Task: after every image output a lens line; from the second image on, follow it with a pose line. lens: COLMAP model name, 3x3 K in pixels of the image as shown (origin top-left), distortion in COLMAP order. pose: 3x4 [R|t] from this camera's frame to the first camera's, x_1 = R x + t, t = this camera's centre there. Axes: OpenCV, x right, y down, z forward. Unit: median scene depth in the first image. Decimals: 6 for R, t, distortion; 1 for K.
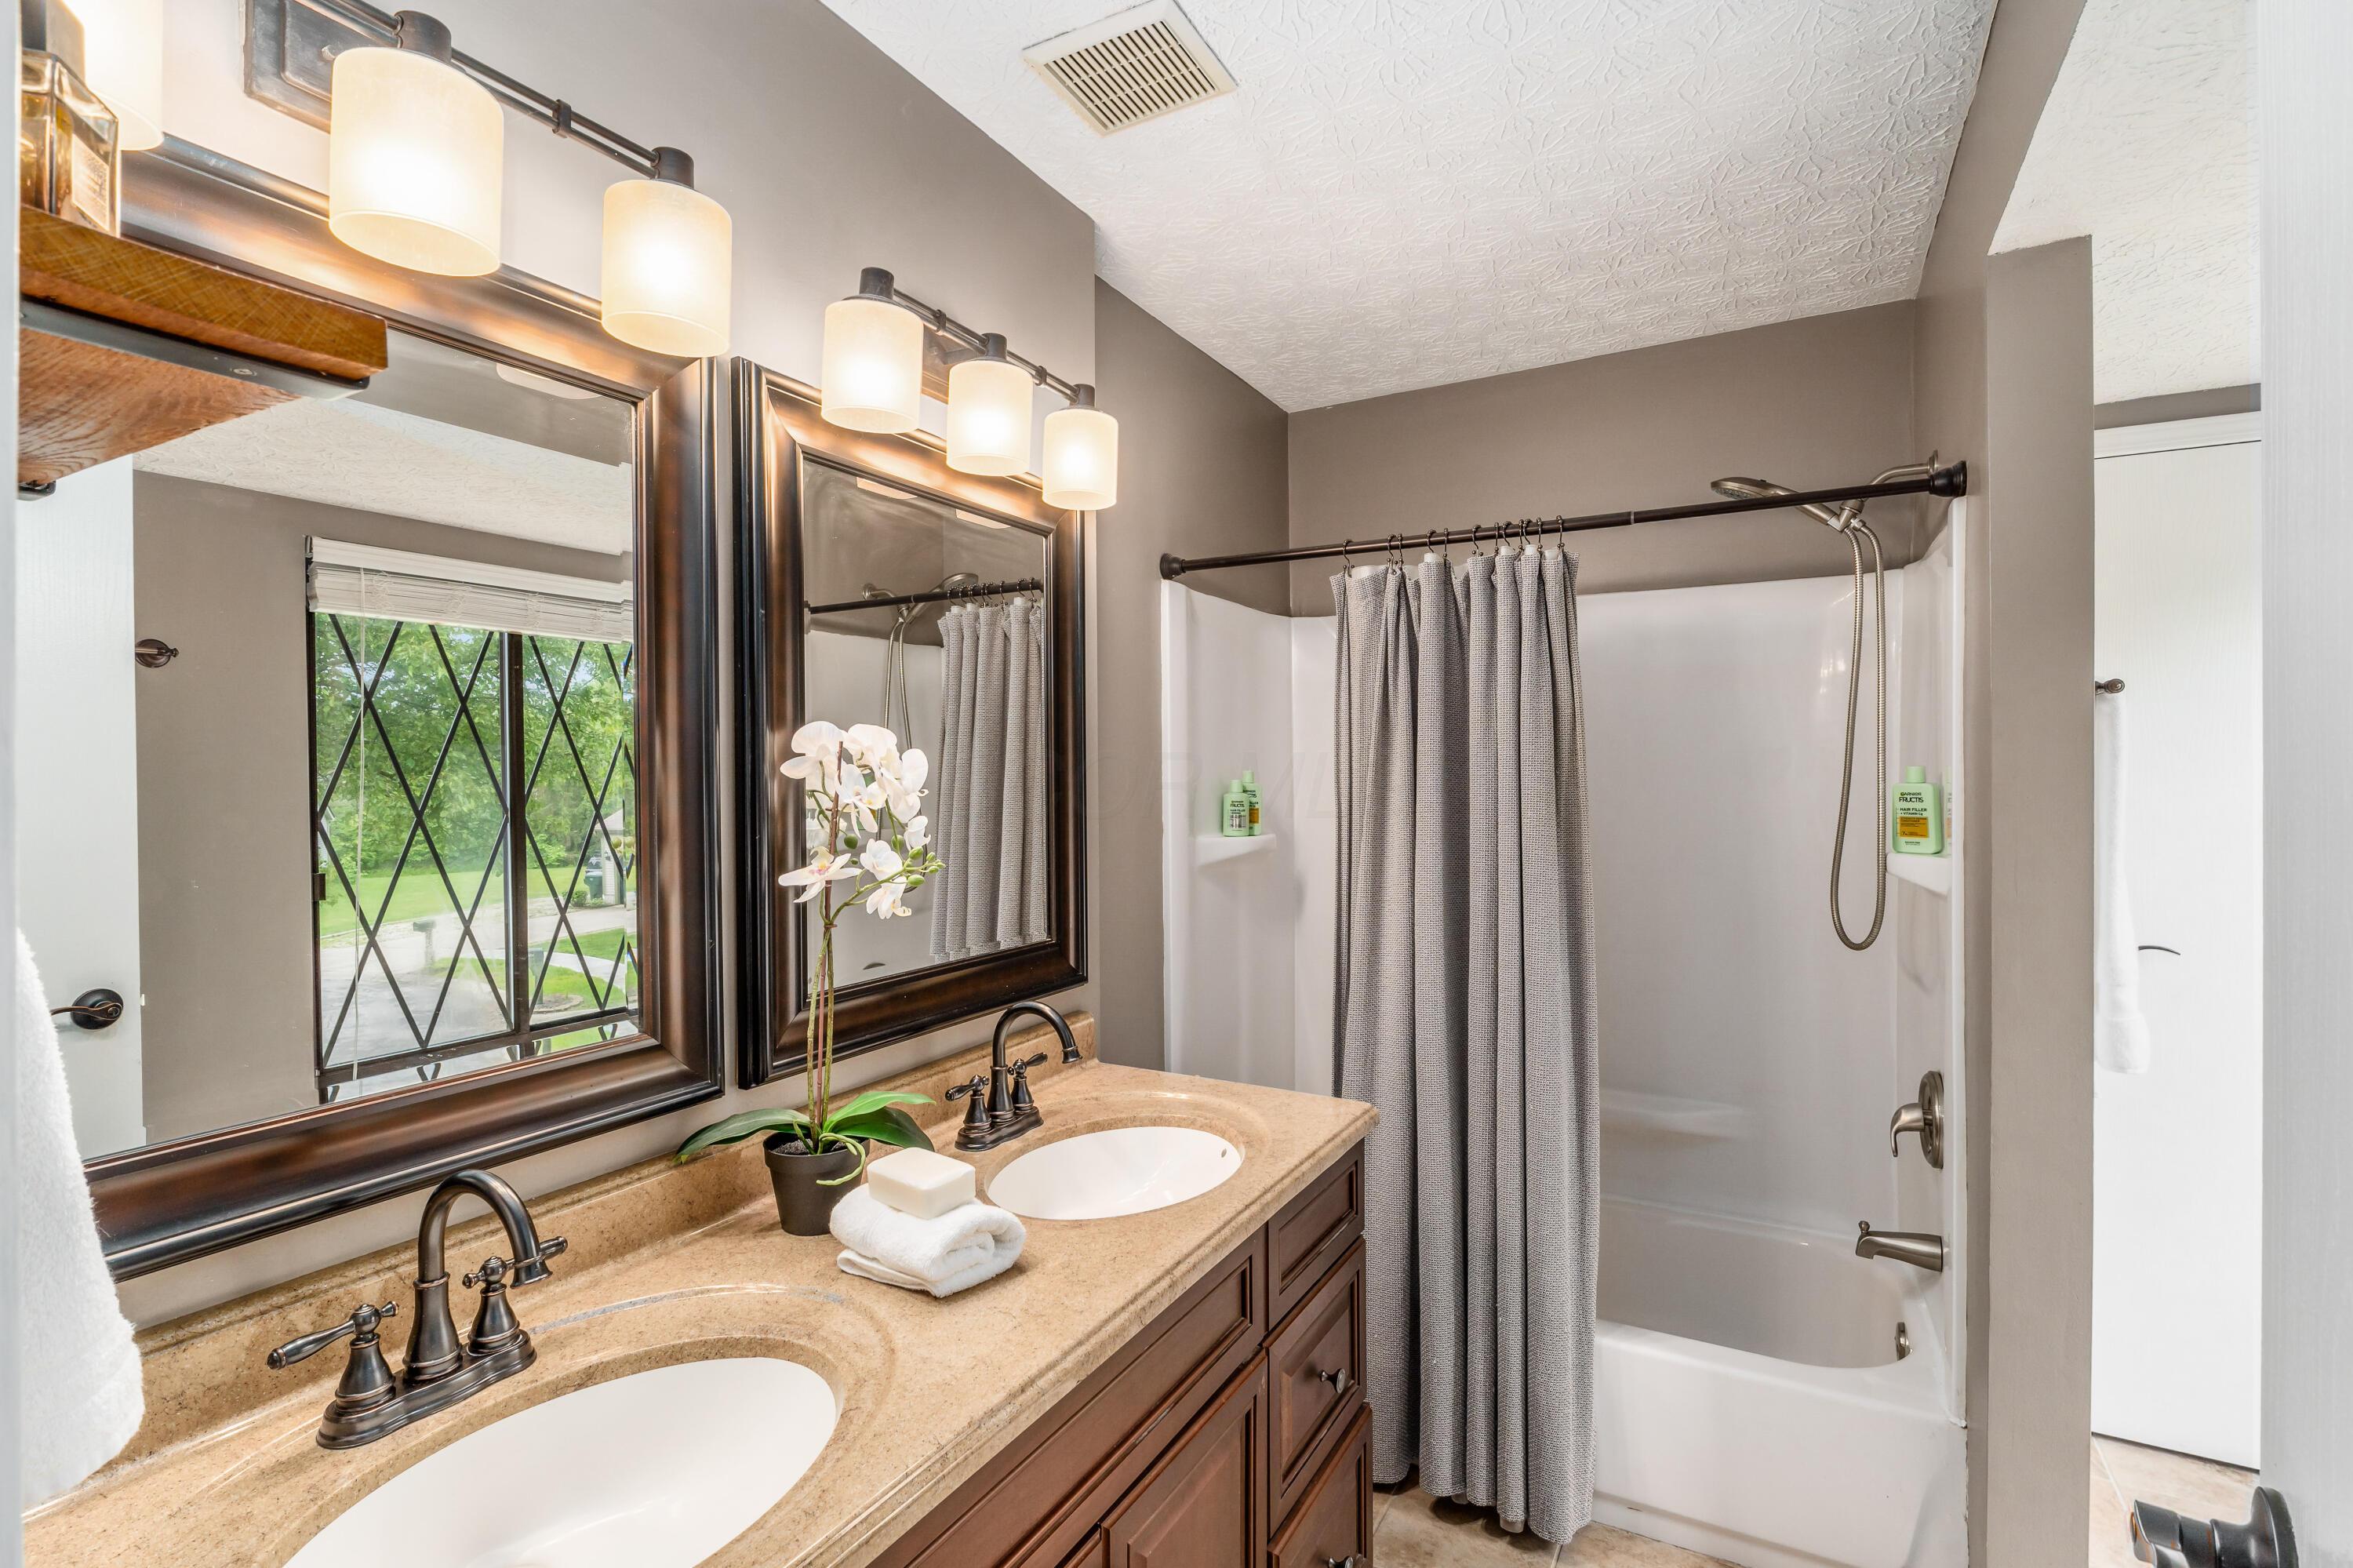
lens RADIAL K [[1087.5, 0, 1169.4], [0, 1087.5, 784.1], [0, 0, 1]] dist [0.000149, -0.000527]
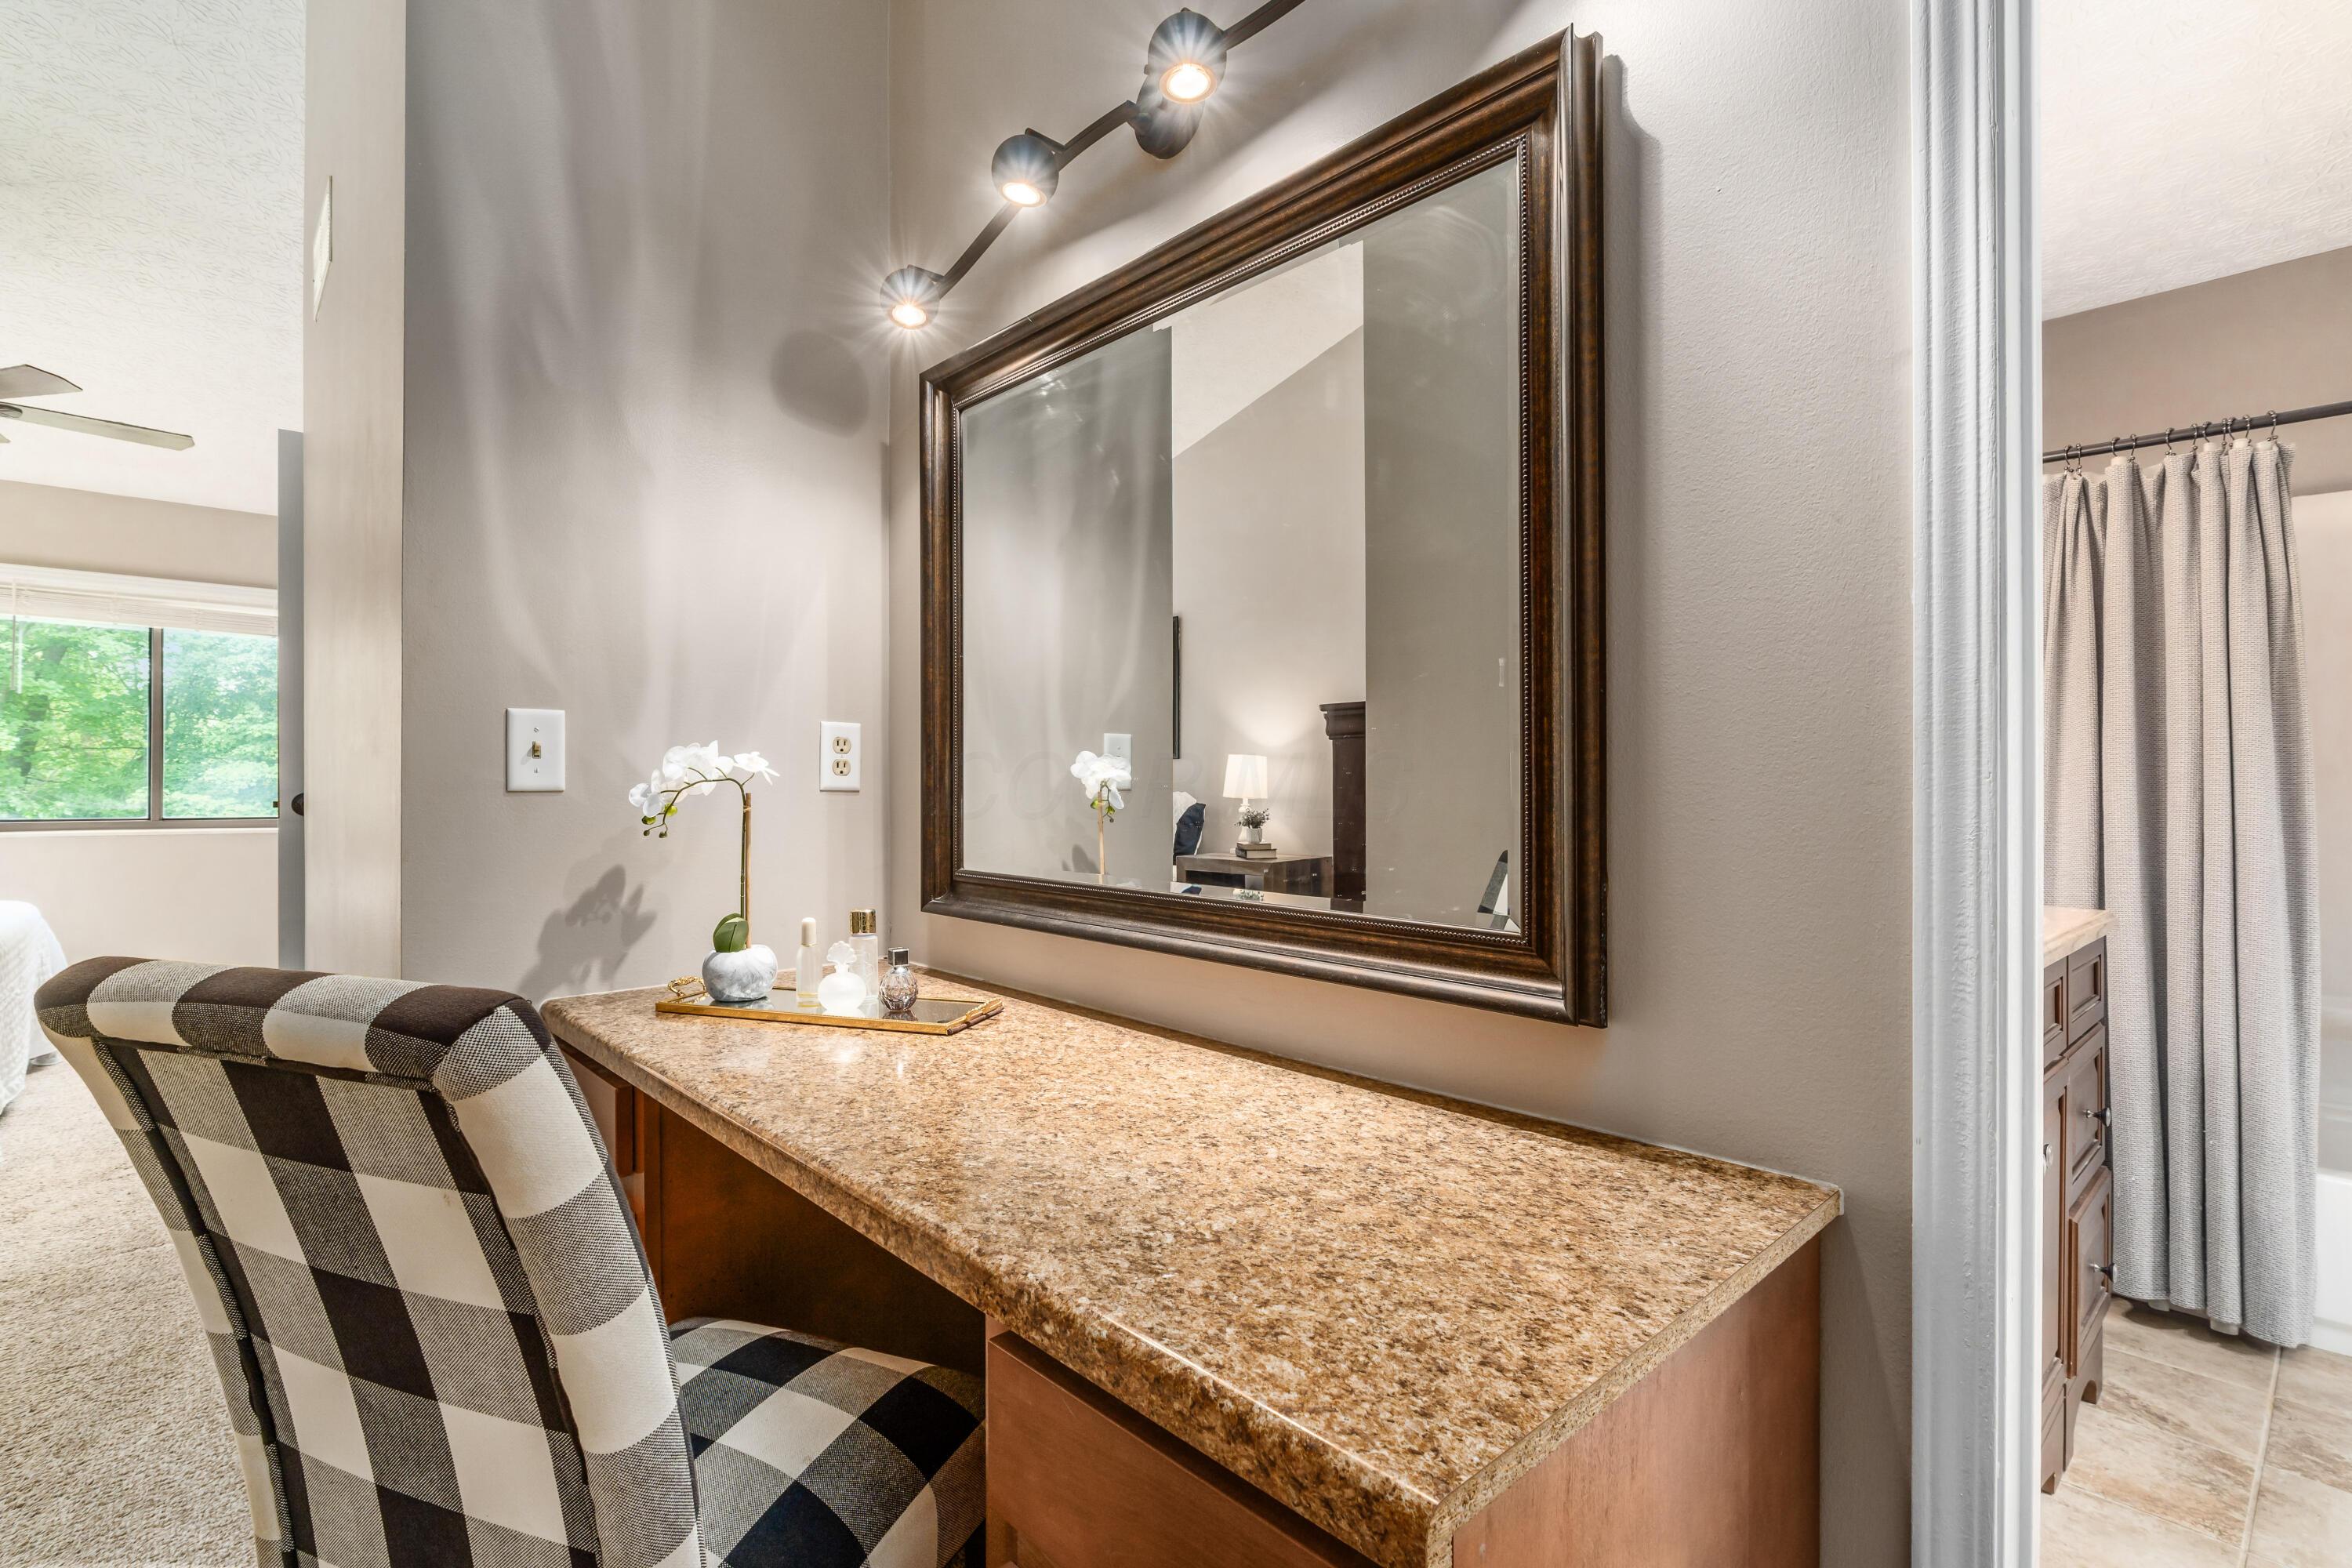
lens RADIAL K [[1087.0, 0, 1179.6], [0, 1087.0, 778.8], [0, 0, 1]] dist [0.000149, -0.000527]
pose [[0.951546, 0.010164, -0.307339, -0.339018], [-0.013273, 0.999880, -0.008027, 0.141105], [0.307220, 0.011717, 0.951566, -0.354470]]
